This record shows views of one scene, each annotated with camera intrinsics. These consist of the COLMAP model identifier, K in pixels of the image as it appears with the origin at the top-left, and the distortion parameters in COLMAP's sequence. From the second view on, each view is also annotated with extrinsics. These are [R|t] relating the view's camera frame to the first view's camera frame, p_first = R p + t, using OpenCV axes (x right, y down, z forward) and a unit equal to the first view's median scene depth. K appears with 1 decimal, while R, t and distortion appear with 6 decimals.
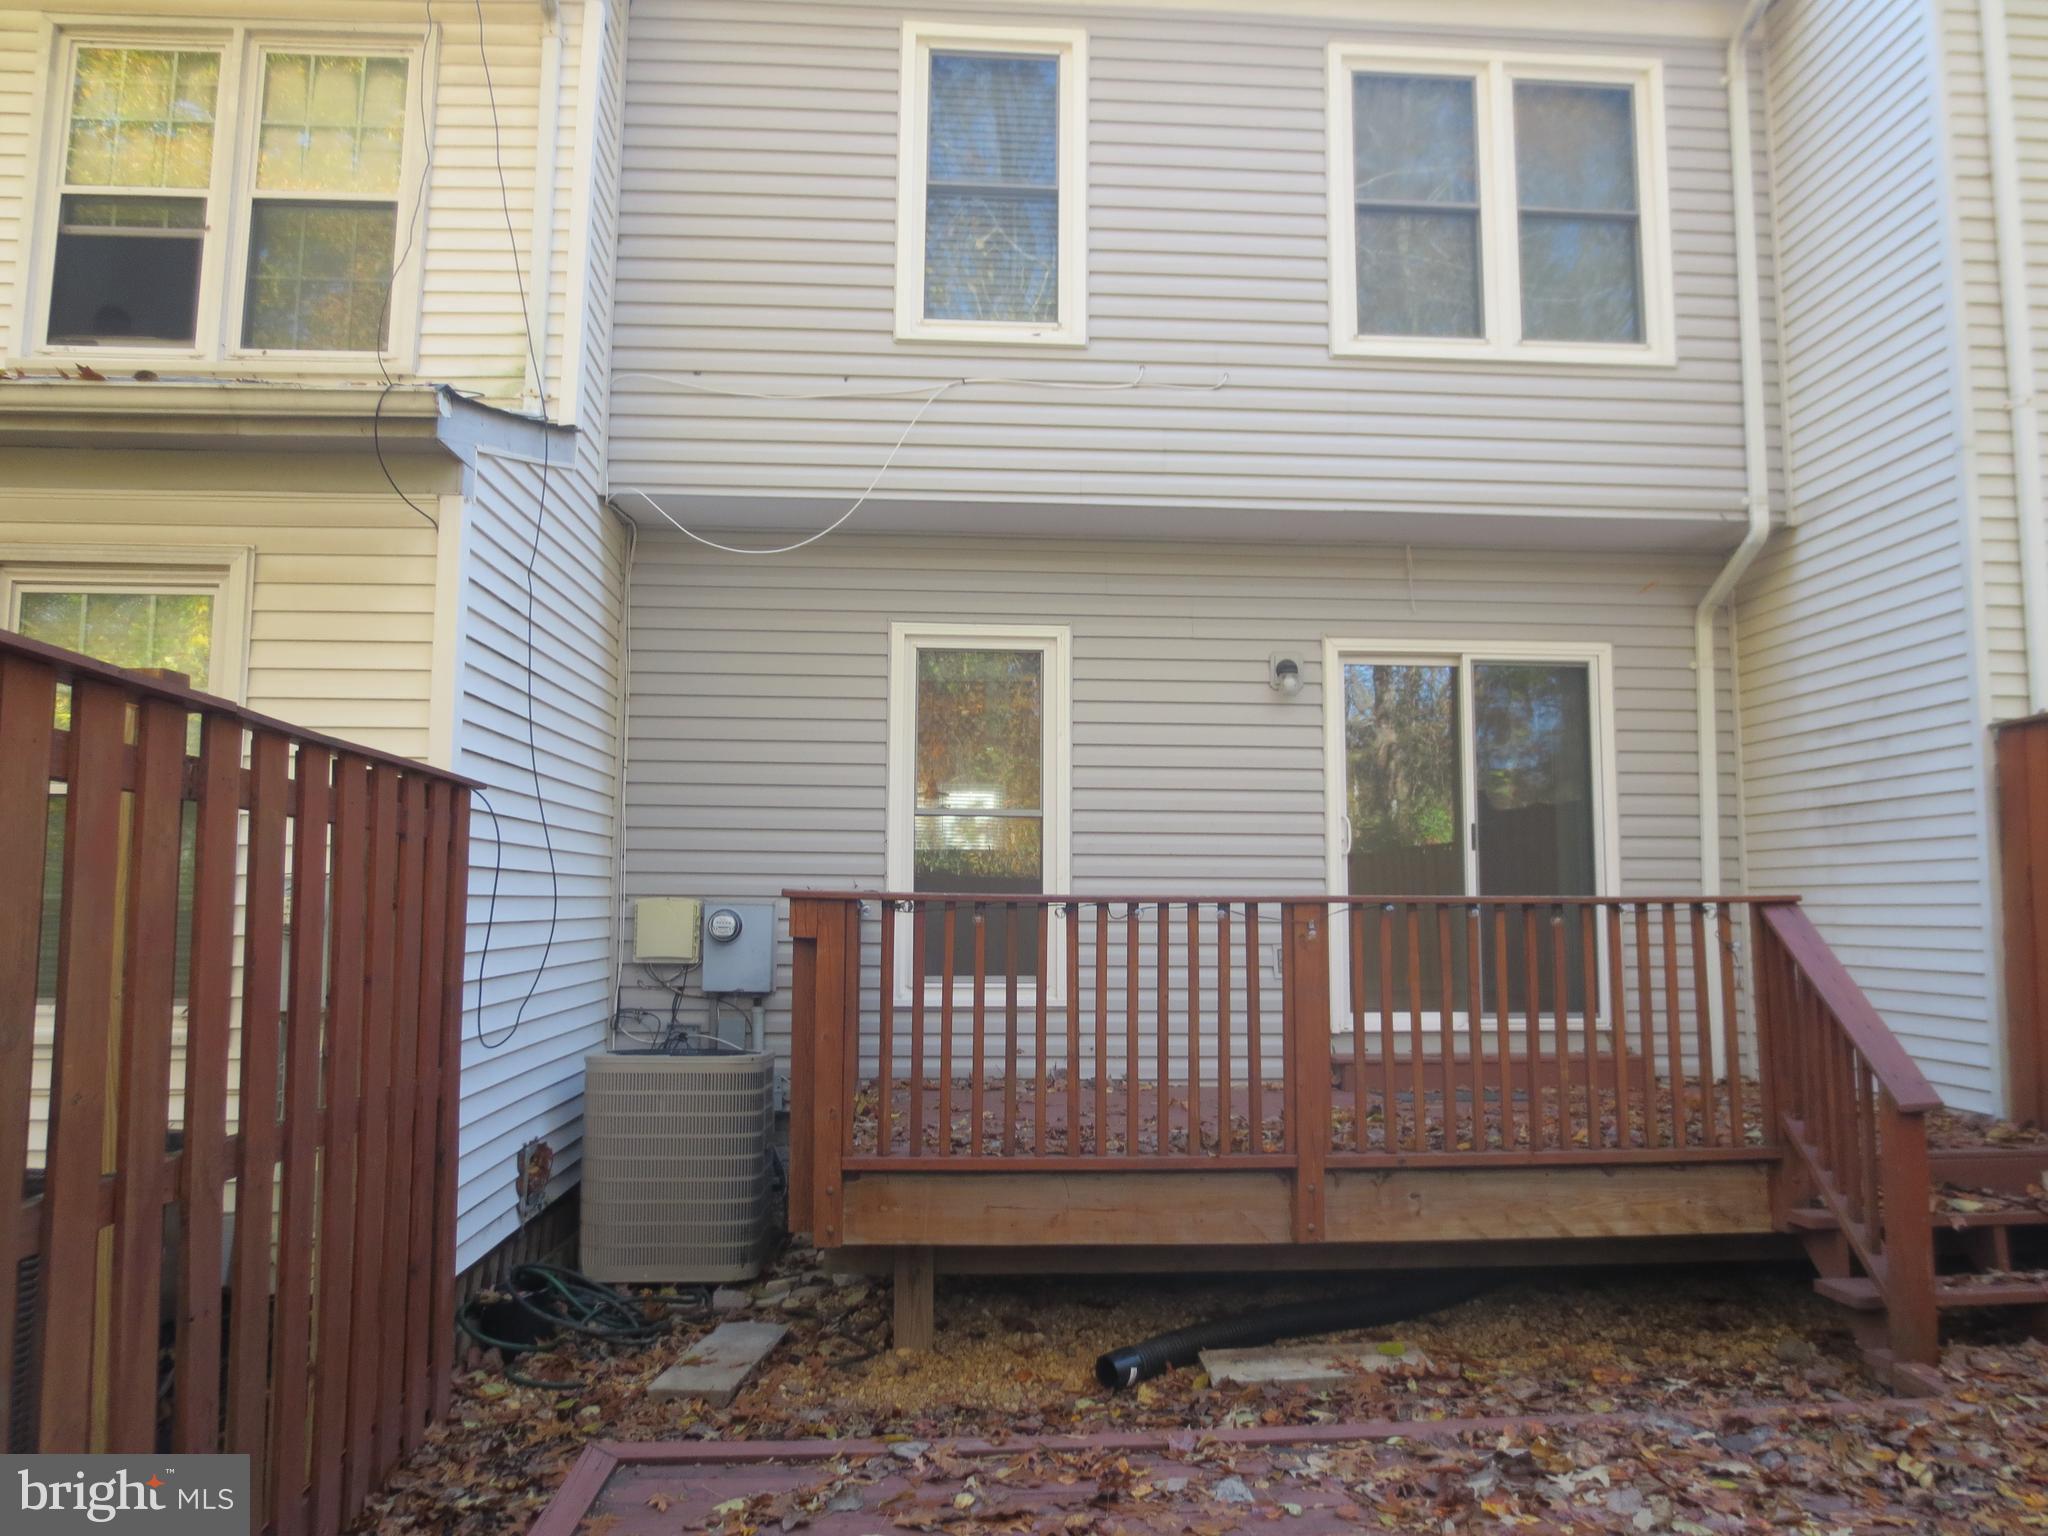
lens RADIAL K [[1489.0, 0, 1024.0], [0, 1489.0, 768.0], [0, 0, 1]] dist [-0.005760, -0.002078]
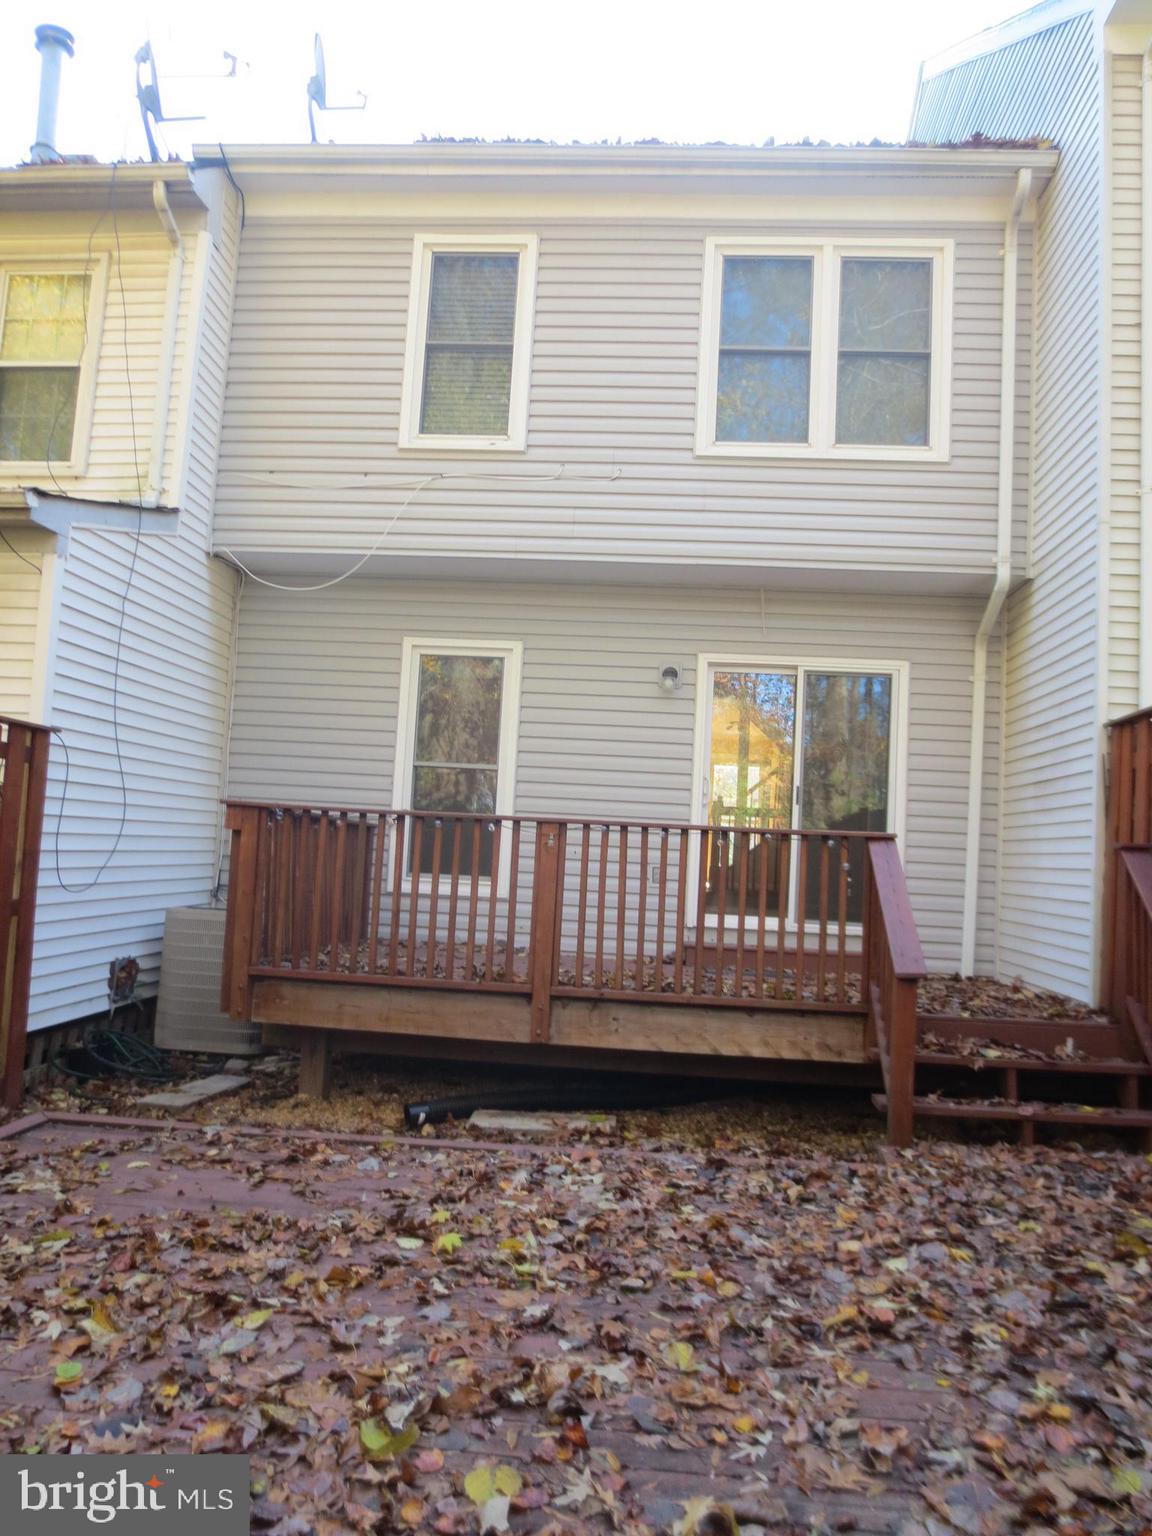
lens RADIAL K [[1126.3, 0, 576.0], [0, 1126.3, 768.0], [0, 0, 1]] dist [-0.014514, 0.015657]
pose [[0.986608, 0.036307, -0.159018, 0.279067], [-0.033802, 0.999259, 0.018429, 0.007822], [0.159570, -0.012807, 0.987104, -0.096595]]
